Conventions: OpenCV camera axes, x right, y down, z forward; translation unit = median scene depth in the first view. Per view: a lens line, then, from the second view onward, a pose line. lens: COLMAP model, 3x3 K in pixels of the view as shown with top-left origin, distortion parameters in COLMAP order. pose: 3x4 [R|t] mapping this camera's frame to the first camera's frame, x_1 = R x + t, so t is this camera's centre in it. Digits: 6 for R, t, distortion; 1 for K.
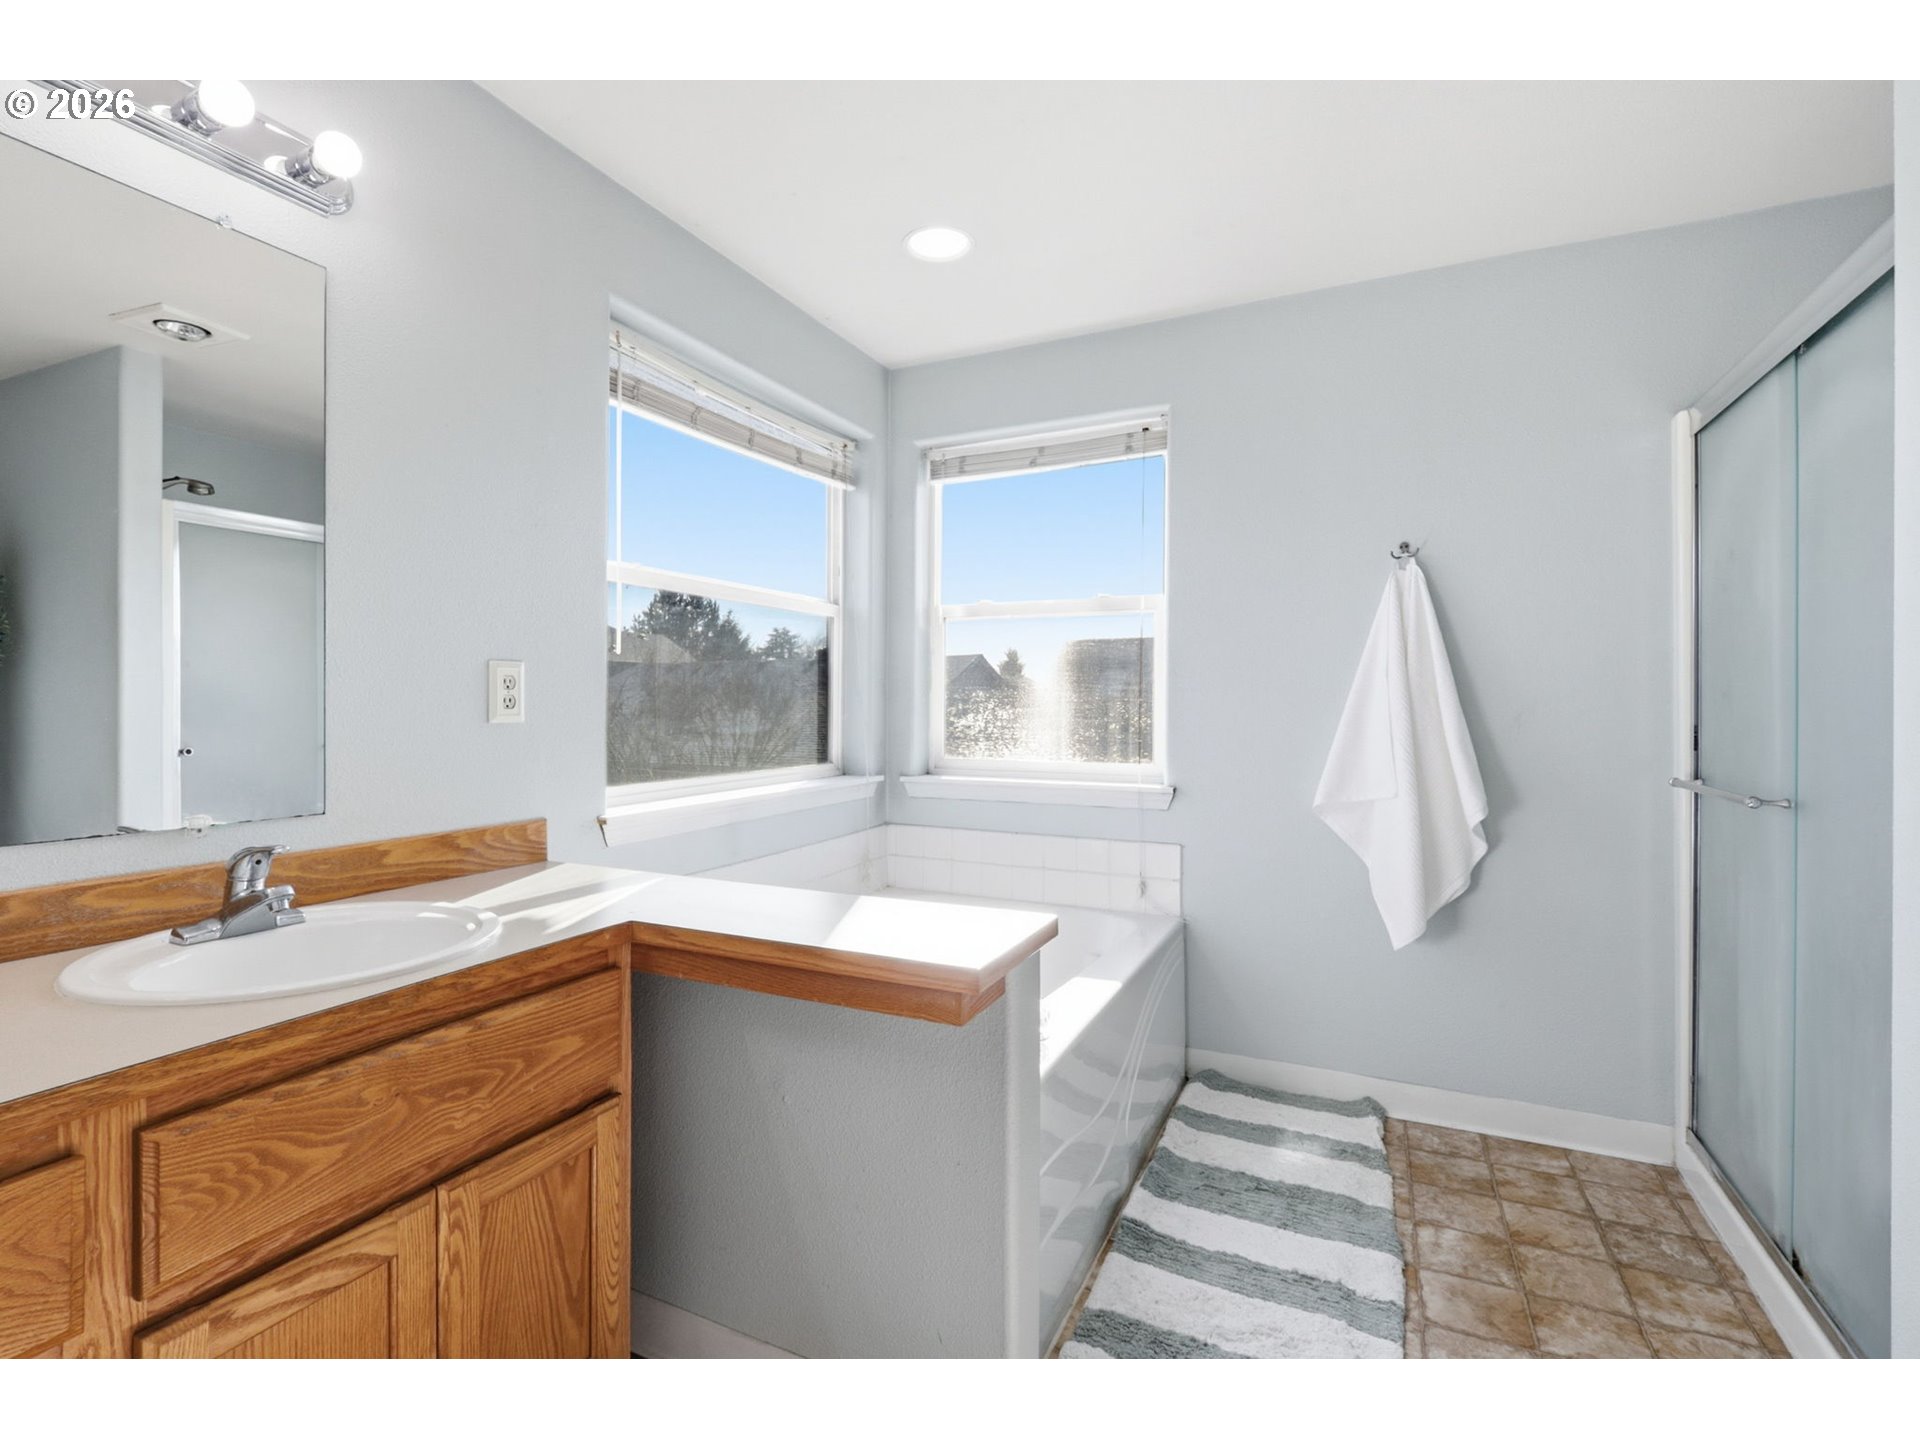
lens RADIAL K [[892.5, 0, 930.2], [0, 892.5, 706.9], [0, 0, 1]] dist [0.000403, -0.001193]
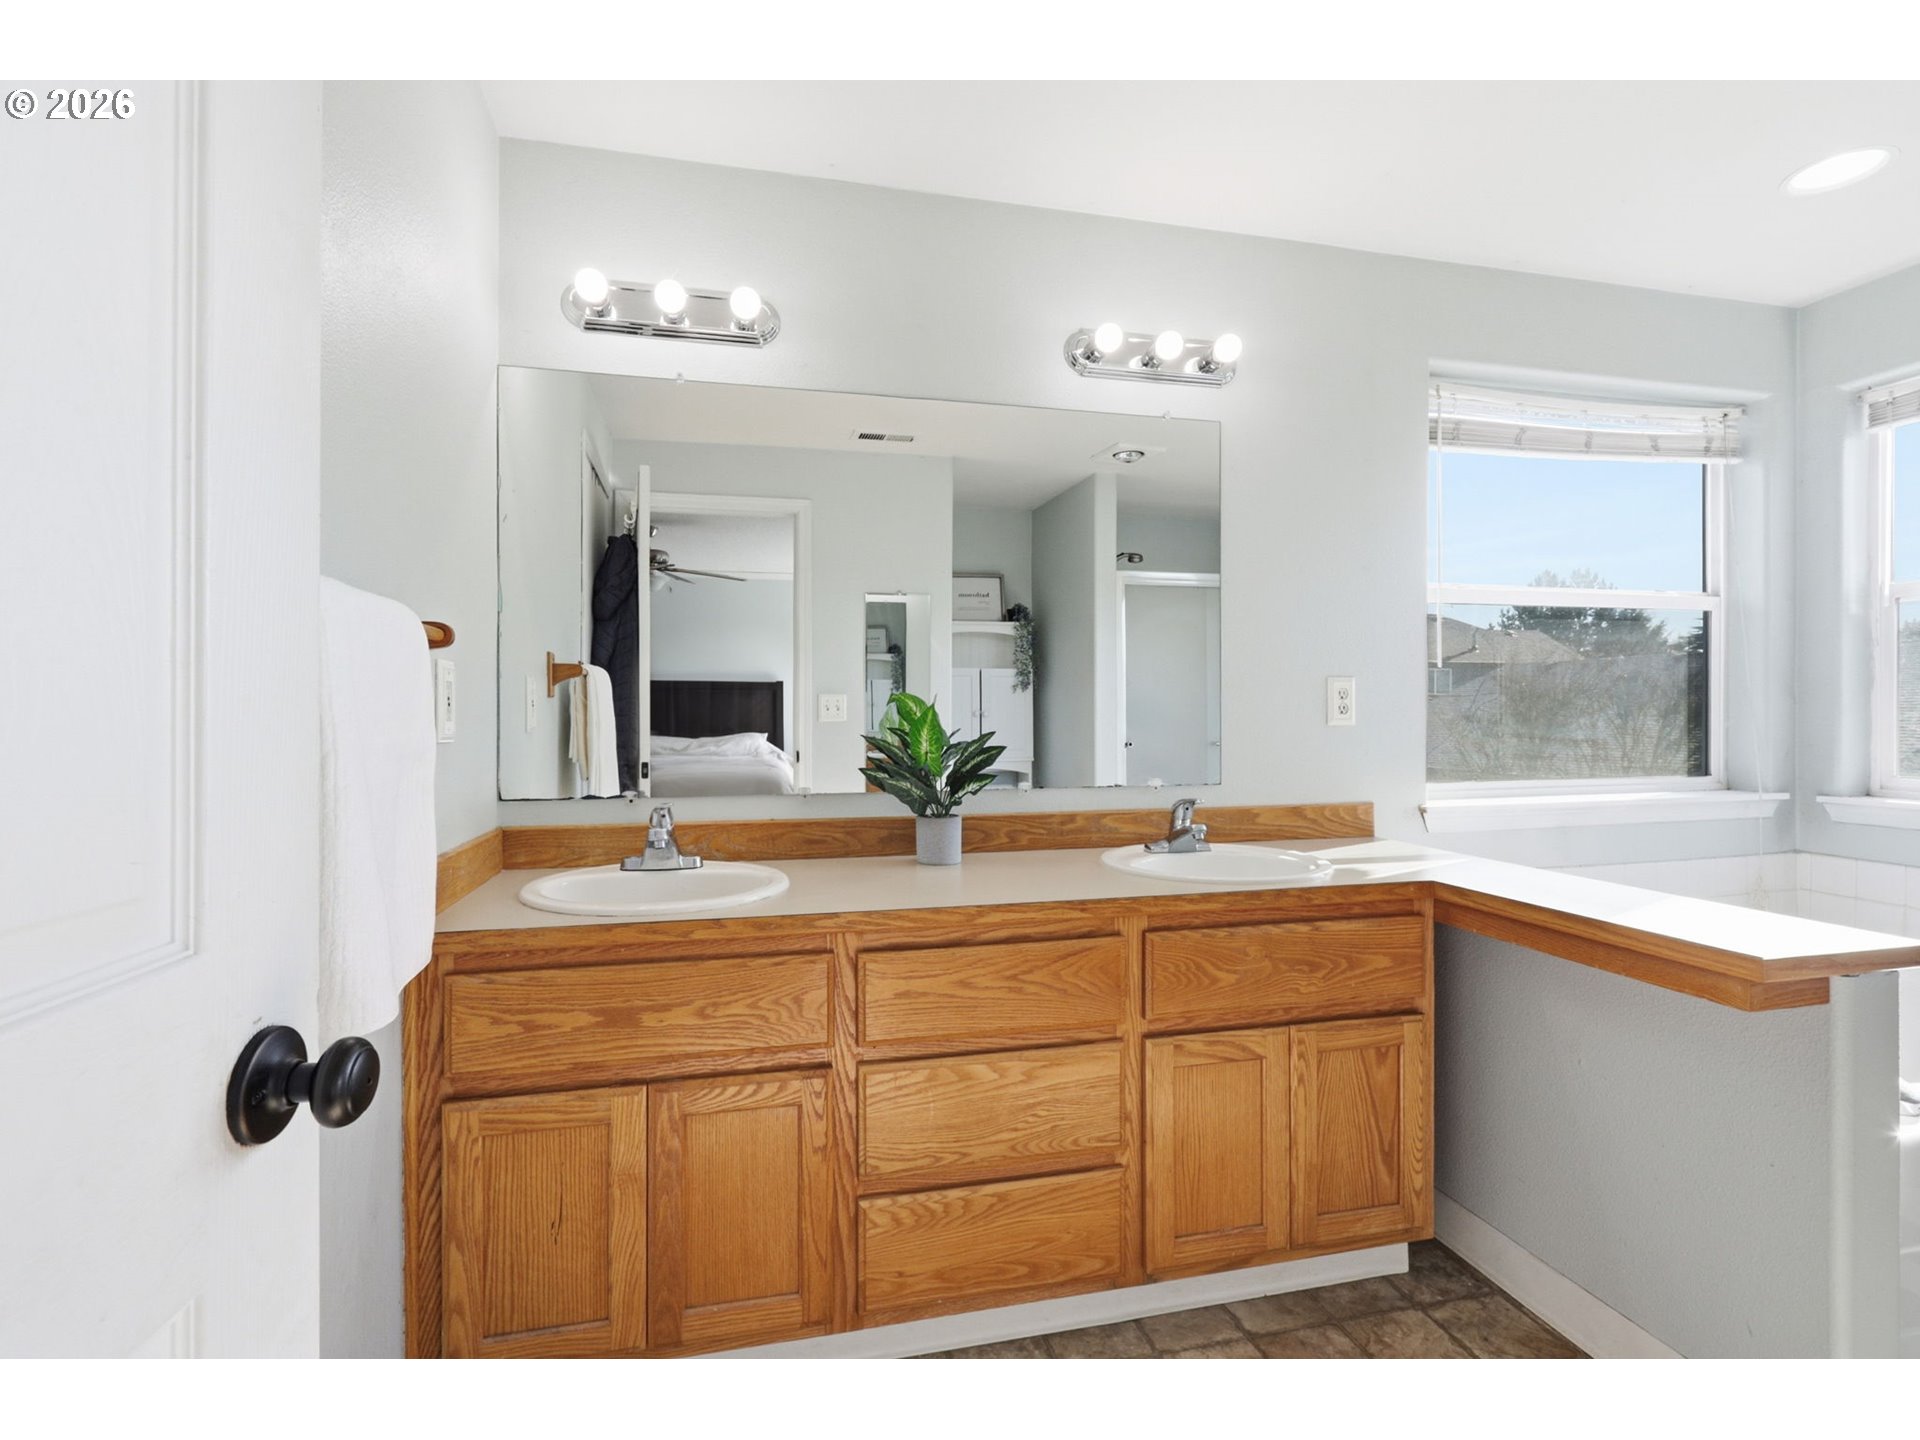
lens RADIAL K [[906.2, 0, 944.7], [0, 906.2, 712.8], [0, 0, 1]] dist [0.000290, -0.000105]
pose [[0.641531, -0.002834, -0.767092, 0.173239], [0.002771, 0.999995, -0.001377, 0.000079], [0.767092, -0.001242, 0.641536, -0.298525]]
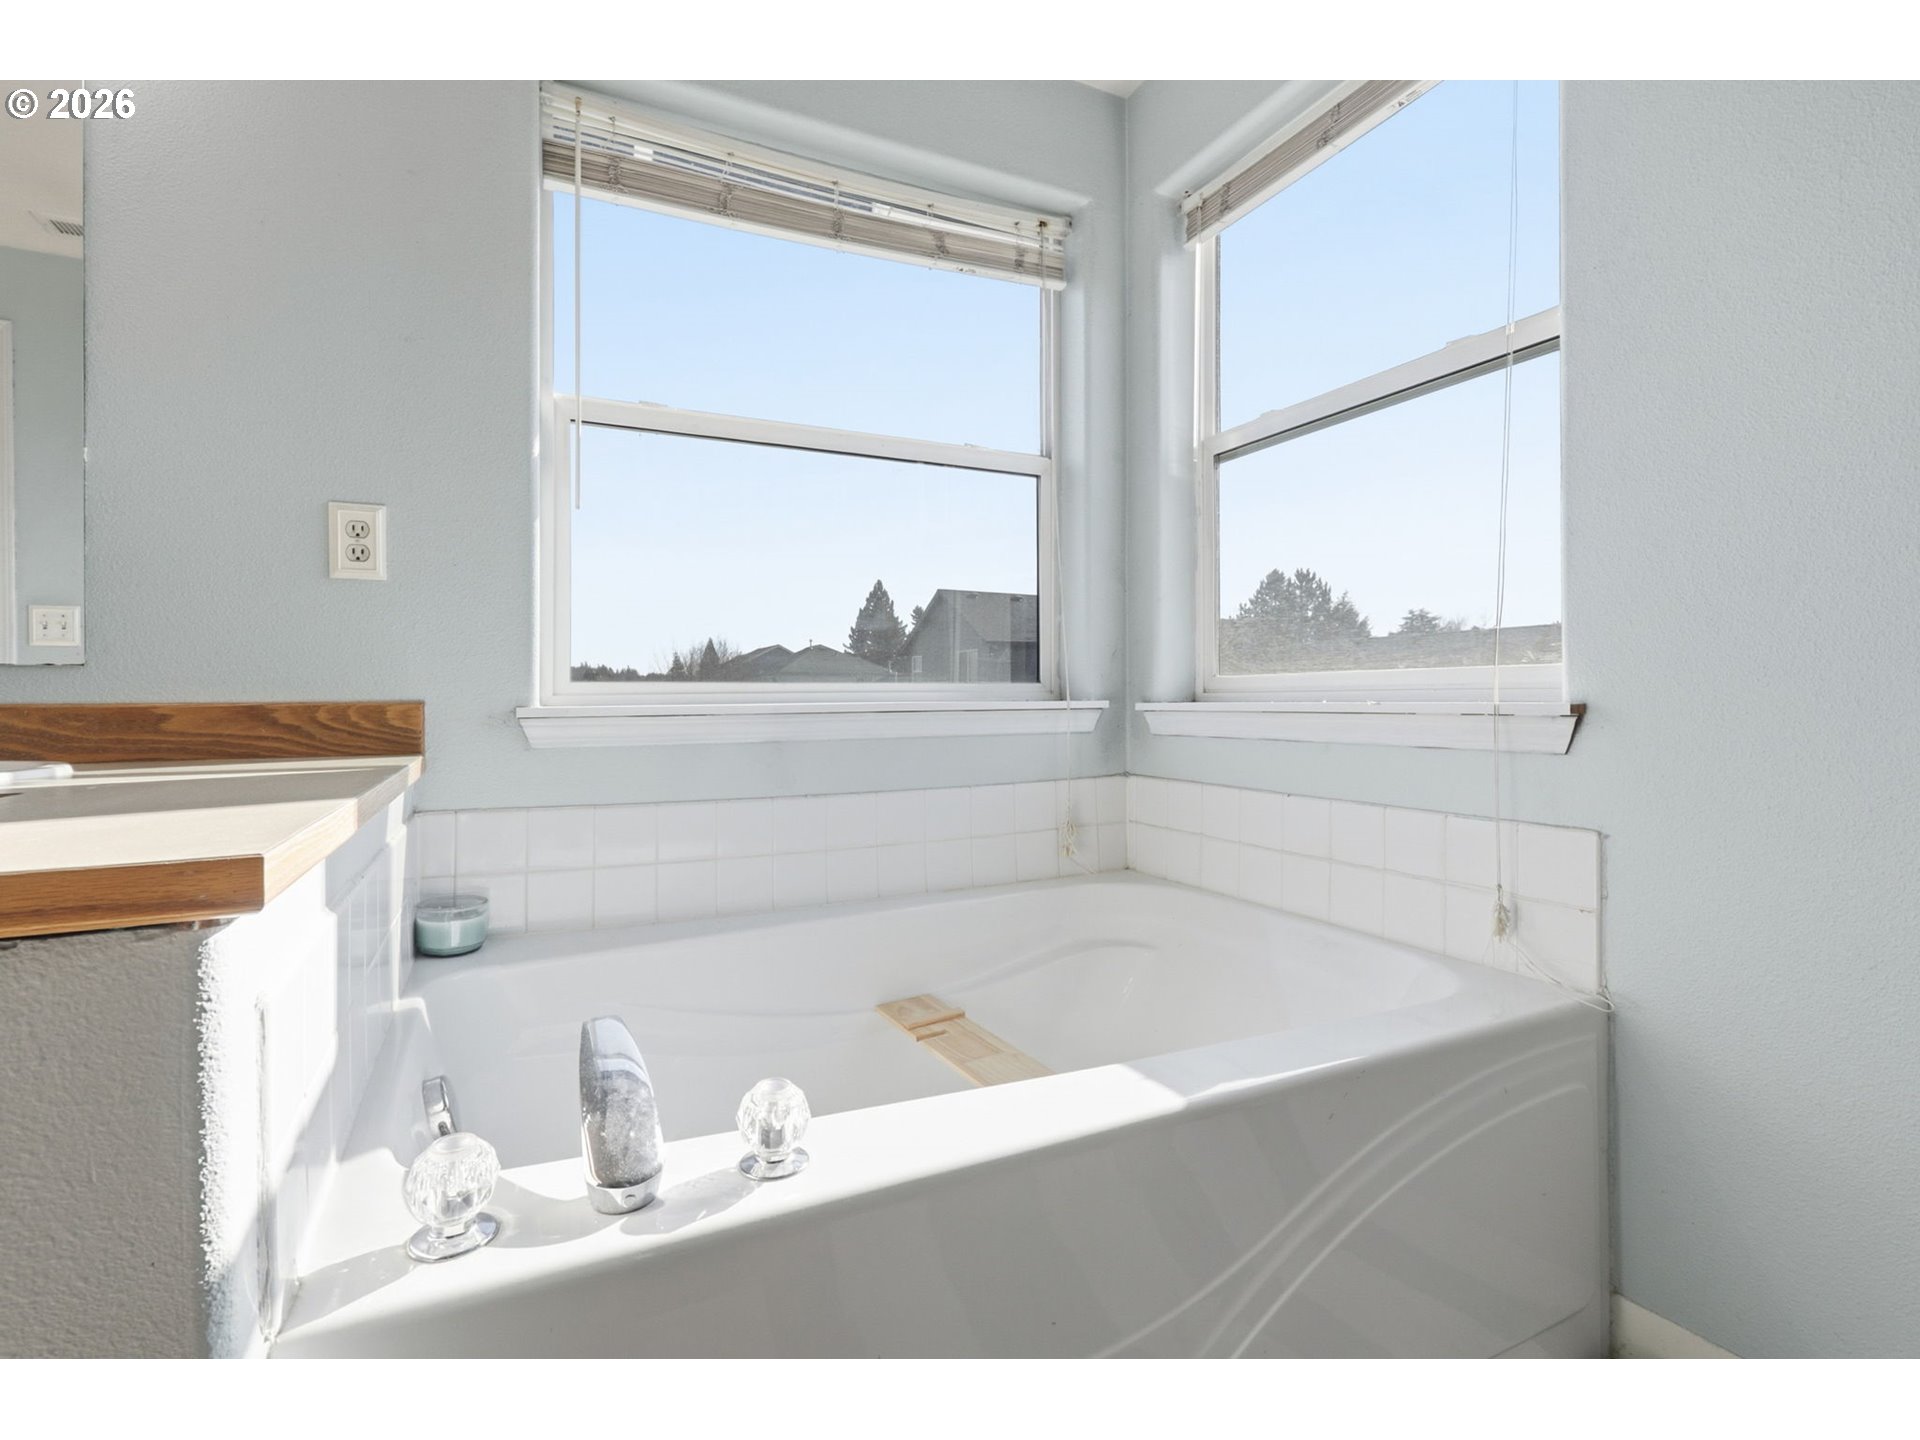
lens RADIAL K [[878.9, 0, 953.9], [0, 878.9, 702.4], [0, 0, 1]] dist [-0.001795, -0.000272]
pose [[0.788157, -0.004709, -0.615456, 0.485925], [0.005864, 0.999983, -0.000142, 0.143963], [0.615446, -0.003497, 0.788171, 0.750402]]
